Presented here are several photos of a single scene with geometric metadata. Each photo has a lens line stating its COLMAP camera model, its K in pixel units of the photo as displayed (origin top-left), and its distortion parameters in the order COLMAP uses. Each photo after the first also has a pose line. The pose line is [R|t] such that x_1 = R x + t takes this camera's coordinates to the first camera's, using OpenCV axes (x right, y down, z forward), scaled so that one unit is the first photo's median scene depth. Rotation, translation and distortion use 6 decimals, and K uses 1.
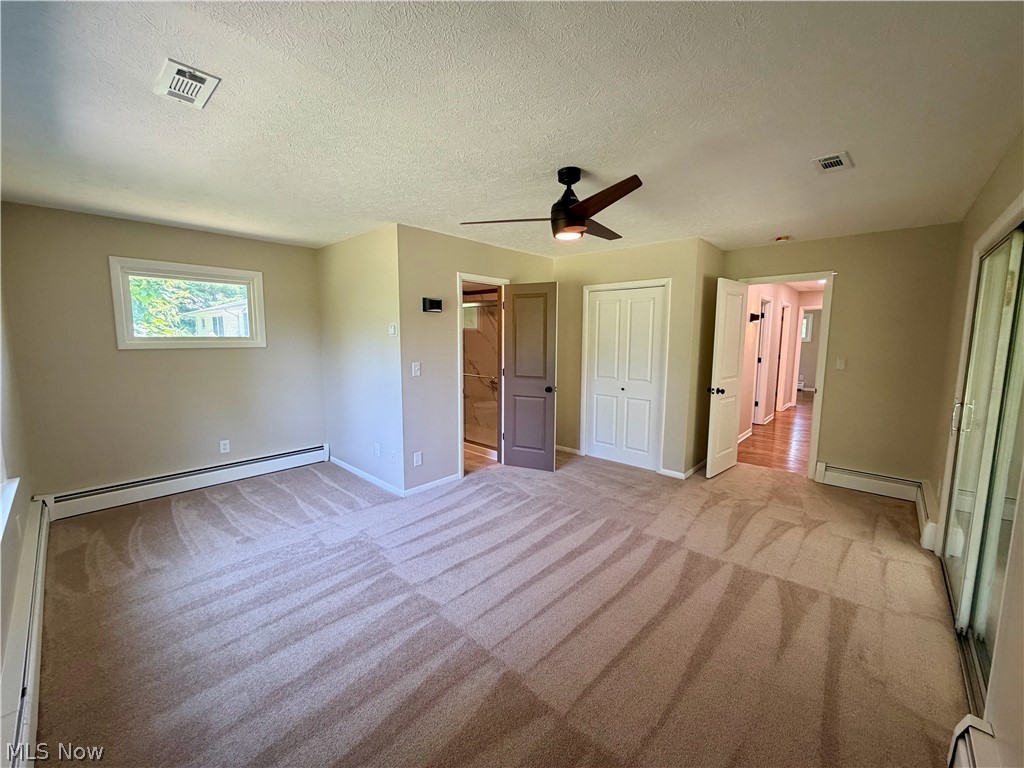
lens RADIAL K [[409.2, 0, 517.5], [0, 409.2, 383.4], [0, 0, 1]] dist [0.000674, 0.000610]
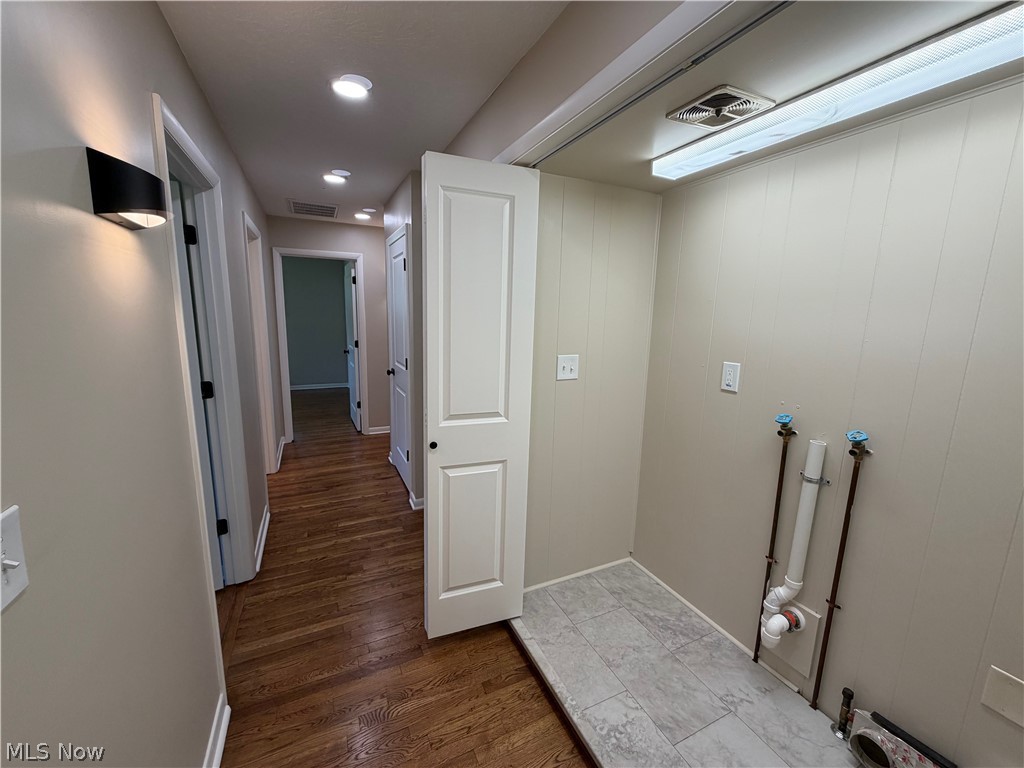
lens RADIAL K [[409.2, 0, 516.0], [0, 409.2, 384.5], [0, 0, 1]] dist [0.000674, 0.000610]
pose [[0.379290, -0.153675, 0.912427, 0.399140], [0.083662, 0.987768, 0.131587, -0.079351], [-0.921488, 0.026426, 0.387507, 0.667232]]
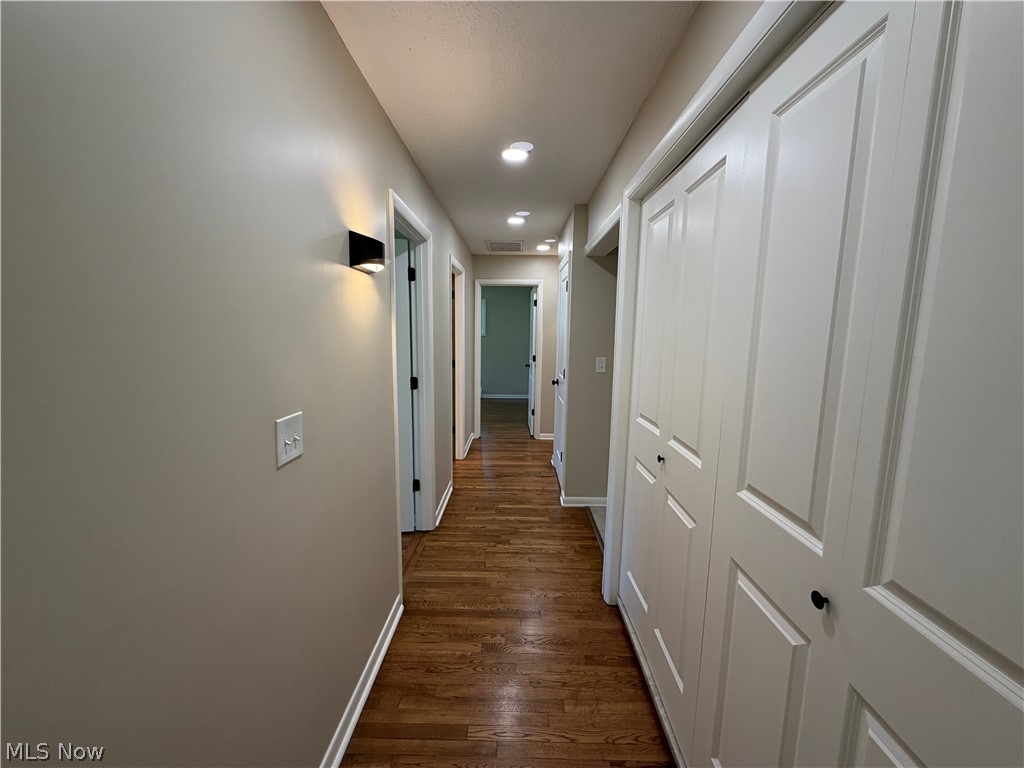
lens RADIAL K [[409.2, 0, 515.5], [0, 409.2, 384.6], [0, 0, 1]] dist [0.000674, 0.000610]
pose [[0.750064, -0.080496, 0.656449, 0.389968], [0.066783, 0.996711, 0.045913, -0.066544], [-0.657985, 0.009402, 0.752972, 0.611745]]
